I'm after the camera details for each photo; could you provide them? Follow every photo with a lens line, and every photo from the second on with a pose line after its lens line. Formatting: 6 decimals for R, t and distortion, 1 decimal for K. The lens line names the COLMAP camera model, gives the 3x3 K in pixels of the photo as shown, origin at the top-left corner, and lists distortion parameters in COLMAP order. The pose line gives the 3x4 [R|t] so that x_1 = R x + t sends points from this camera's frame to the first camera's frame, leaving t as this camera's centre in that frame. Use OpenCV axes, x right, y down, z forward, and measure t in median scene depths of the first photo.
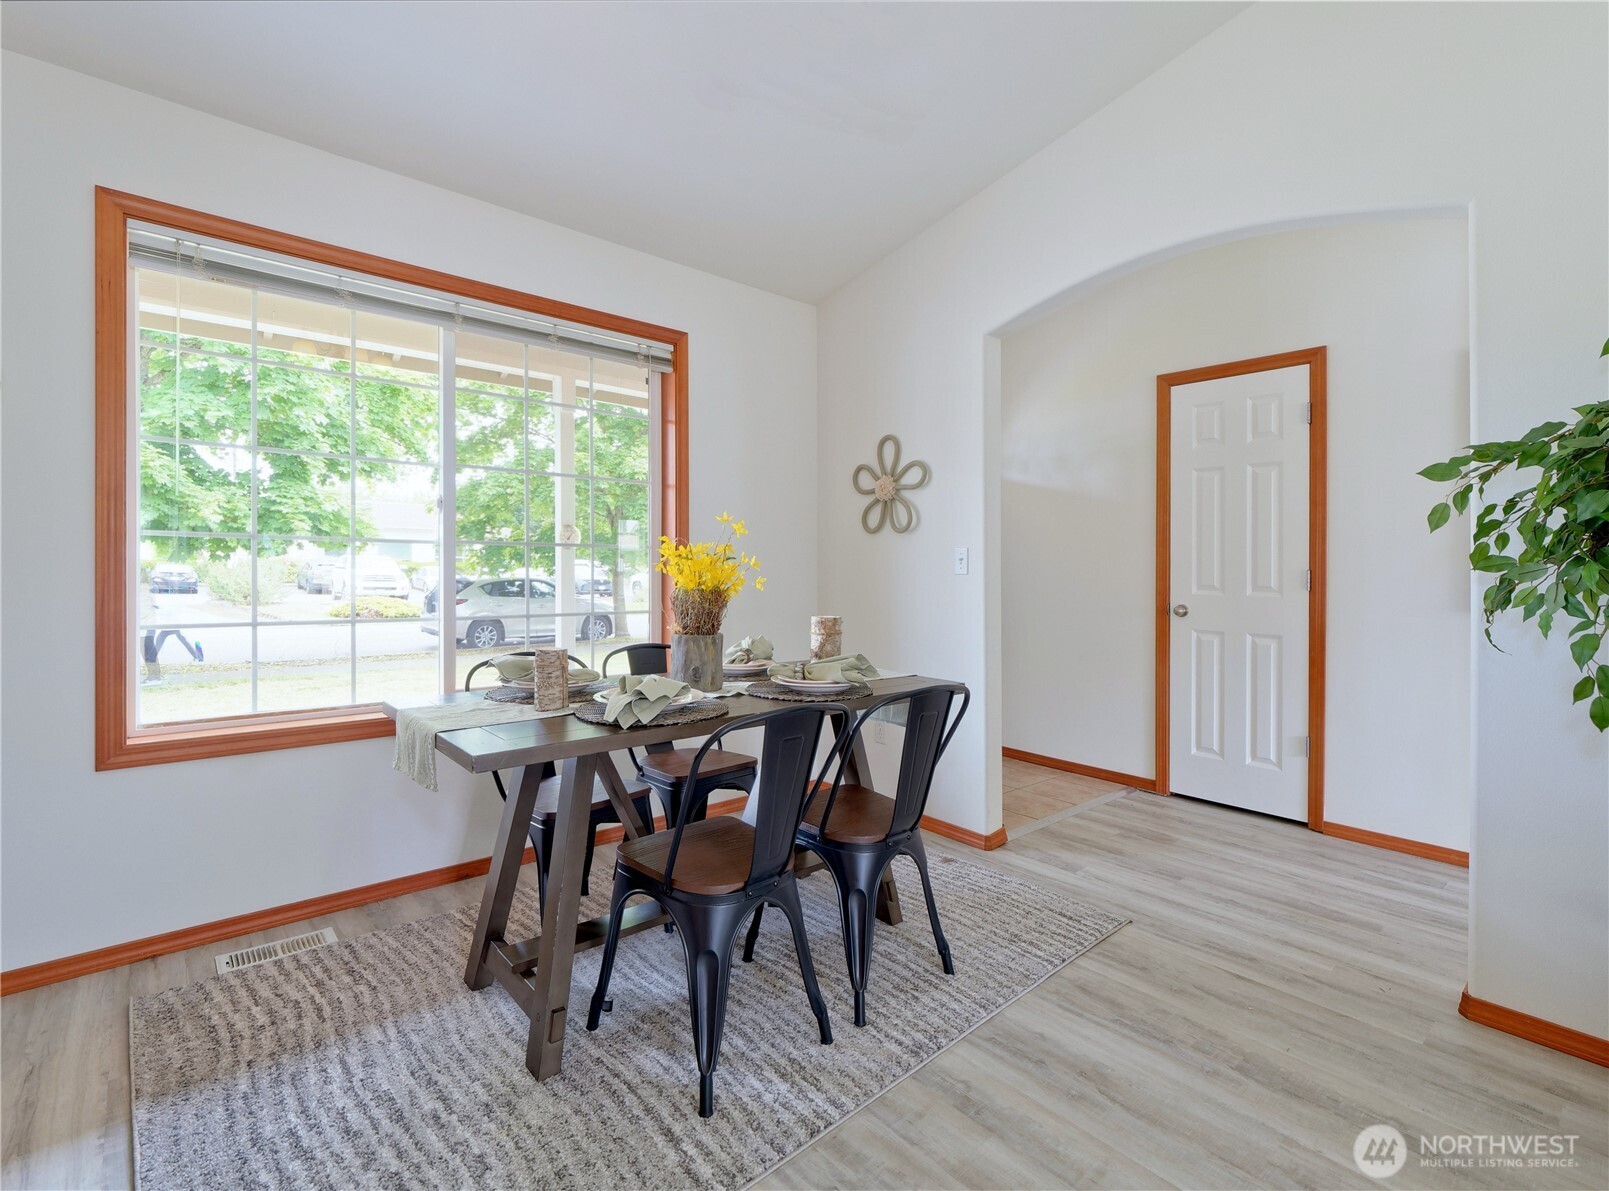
lens RADIAL K [[772.5, 0, 774.8], [0, 772.5, 552.4], [0, 0, 1]] dist [0.013018, 0.000035]
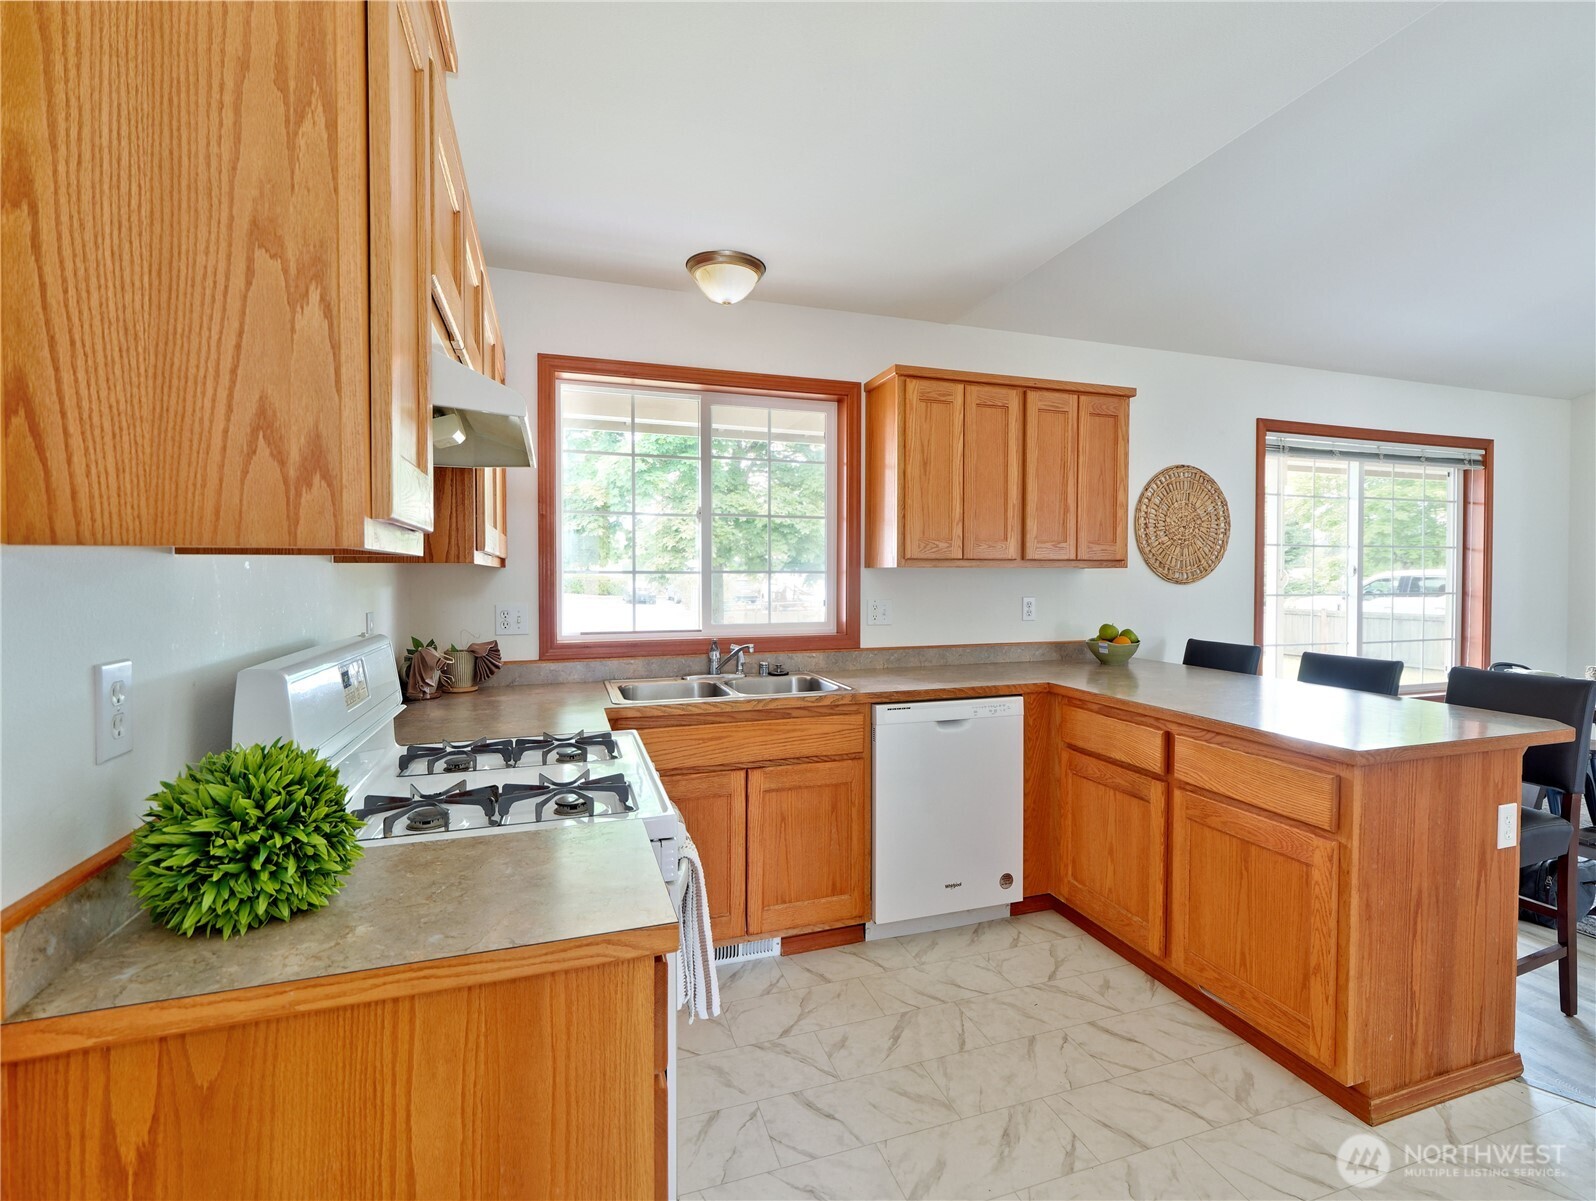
lens RADIAL K [[739.6, 0, 798.0], [0, 739.6, 600.5], [0, 0, 1]] dist [-0.004025, -0.000269]
pose [[0.929835, -0.001410, -0.367974, -1.372338], [0.019947, 0.998715, 0.046578, -0.137169], [0.367436, -0.050650, 0.928669, -1.248096]]
